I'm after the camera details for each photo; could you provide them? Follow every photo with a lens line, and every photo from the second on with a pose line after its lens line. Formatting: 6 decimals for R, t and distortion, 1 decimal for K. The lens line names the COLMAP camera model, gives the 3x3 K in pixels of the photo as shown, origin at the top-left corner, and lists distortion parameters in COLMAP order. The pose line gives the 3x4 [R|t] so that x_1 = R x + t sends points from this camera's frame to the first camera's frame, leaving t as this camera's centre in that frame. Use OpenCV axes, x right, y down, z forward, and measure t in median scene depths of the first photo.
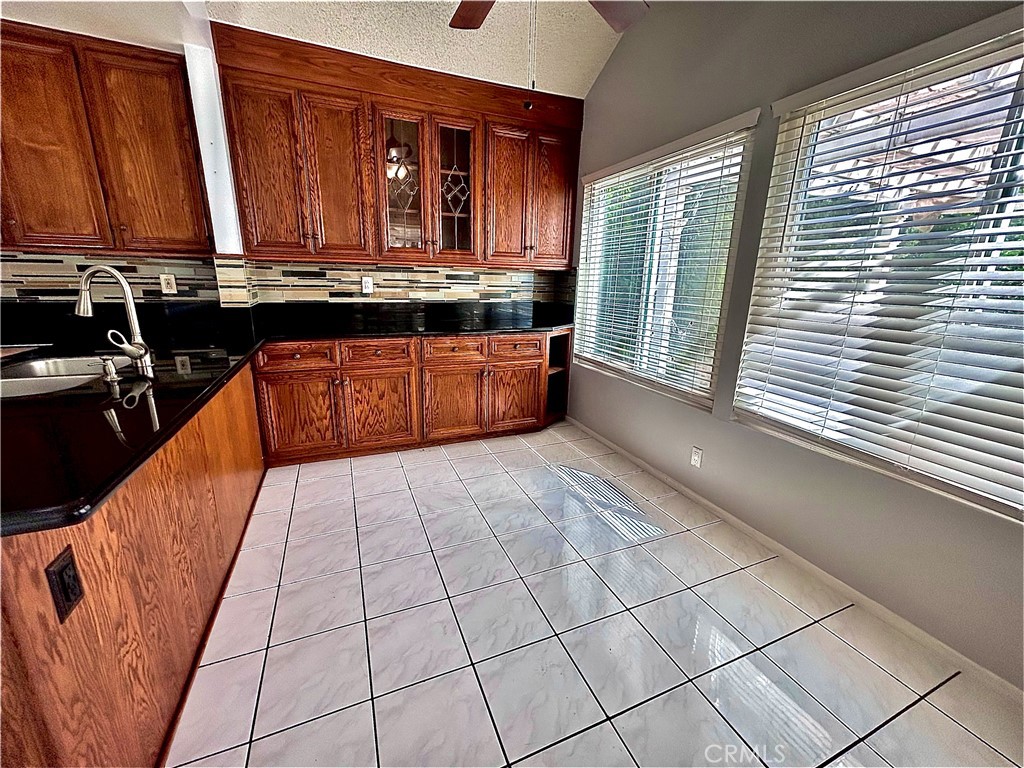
lens RADIAL K [[410.9, 0, 513.4], [0, 410.9, 384.9], [0, 0, 1]] dist [-0.000944, -0.000172]
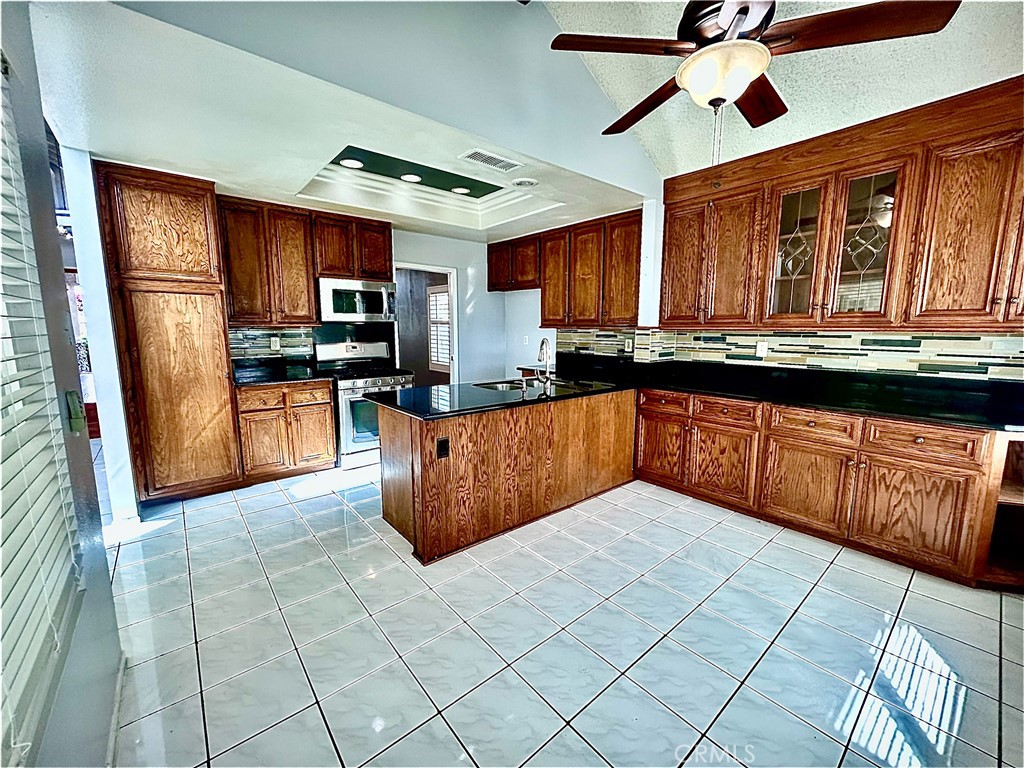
lens RADIAL K [[410.9, 0, 513.4], [0, 410.9, 384.9], [0, 0, 1]] dist [-0.000944, -0.000172]
pose [[0.295277, 0.111313, -0.948905, 0.509295], [-0.236931, 0.970697, 0.040142, -0.054294], [0.925568, 0.212972, 0.312998, 0.126210]]
